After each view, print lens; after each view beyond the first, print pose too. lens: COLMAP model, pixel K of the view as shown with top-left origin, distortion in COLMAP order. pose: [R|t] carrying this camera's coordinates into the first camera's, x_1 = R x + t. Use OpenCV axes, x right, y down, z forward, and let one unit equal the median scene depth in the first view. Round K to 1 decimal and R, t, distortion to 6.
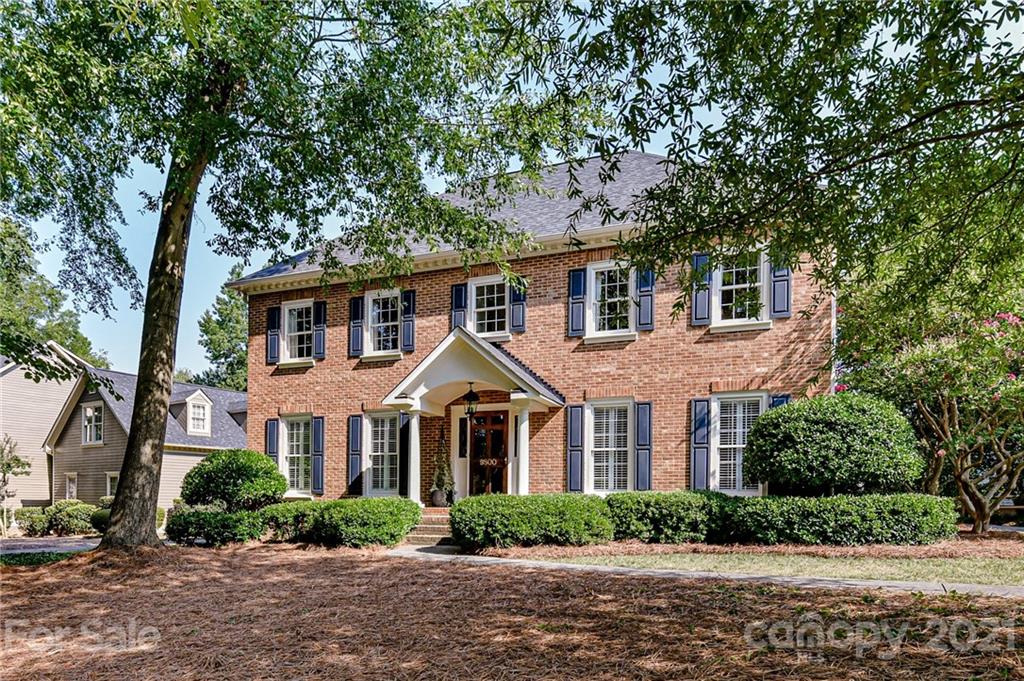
lens RADIAL K [[402.6, 0, 512.3], [0, 402.6, 336.7], [0, 0, 1]] dist [0.001961, -0.001211]
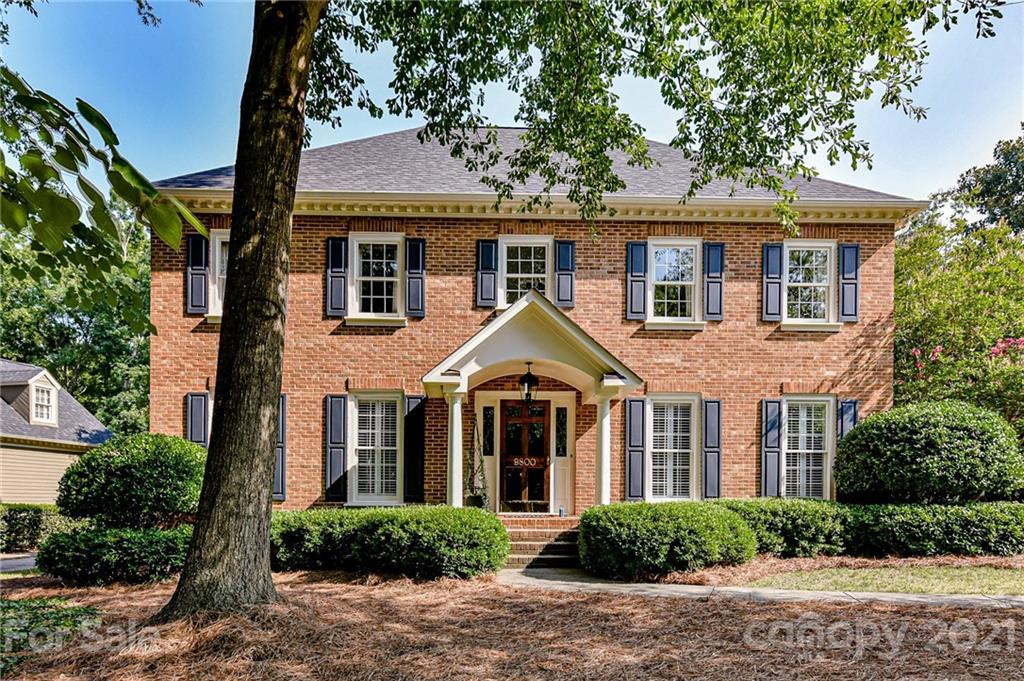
lens RADIAL K [[439.7, 0, 511.8], [0, 439.7, 343.7], [0, 0, 1]] dist [-0.000948, 0.000710]
pose [[0.961611, 0.091919, 0.258565, -0.363453], [-0.100924, 0.994657, 0.021742, 0.061747], [-0.255184, -0.047002, 0.965749, 0.173756]]
